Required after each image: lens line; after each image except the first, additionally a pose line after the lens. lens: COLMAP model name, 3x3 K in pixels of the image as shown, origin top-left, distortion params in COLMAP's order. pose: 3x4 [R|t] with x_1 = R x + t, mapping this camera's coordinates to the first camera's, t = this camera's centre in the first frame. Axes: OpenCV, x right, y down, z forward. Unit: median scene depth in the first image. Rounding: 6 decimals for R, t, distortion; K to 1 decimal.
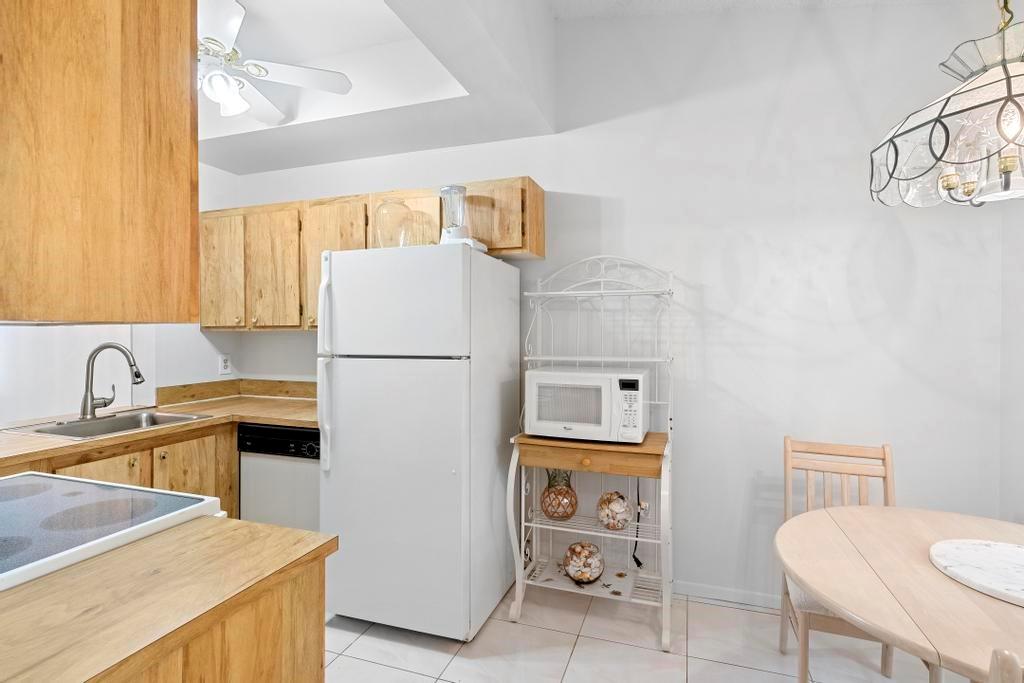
lens RADIAL K [[503.1, 0, 512.0], [0, 503.1, 341.5], [0, 0, 1]] dist [-0.001849, 0.000477]
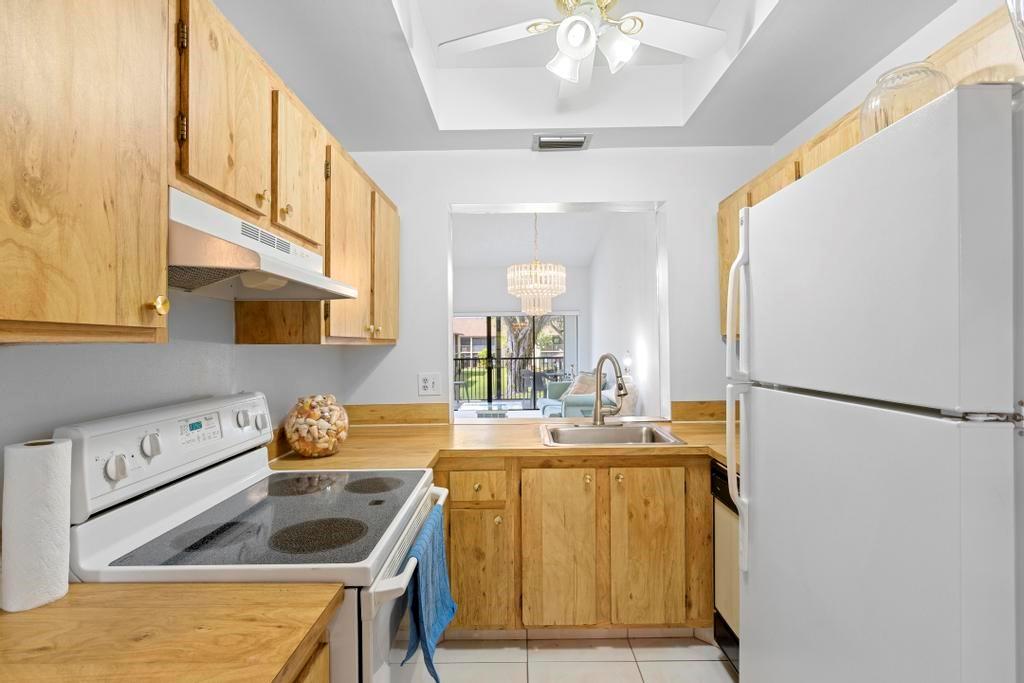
lens RADIAL K [[503.1, 0, 512.0], [0, 503.1, 341.5], [0, 0, 1]] dist [-0.001849, 0.000477]
pose [[0.324061, -0.005591, -0.946020, 0.111189], [-0.008504, 0.999925, -0.008822, -0.012002], [0.945998, 0.010904, 0.323989, 0.518215]]
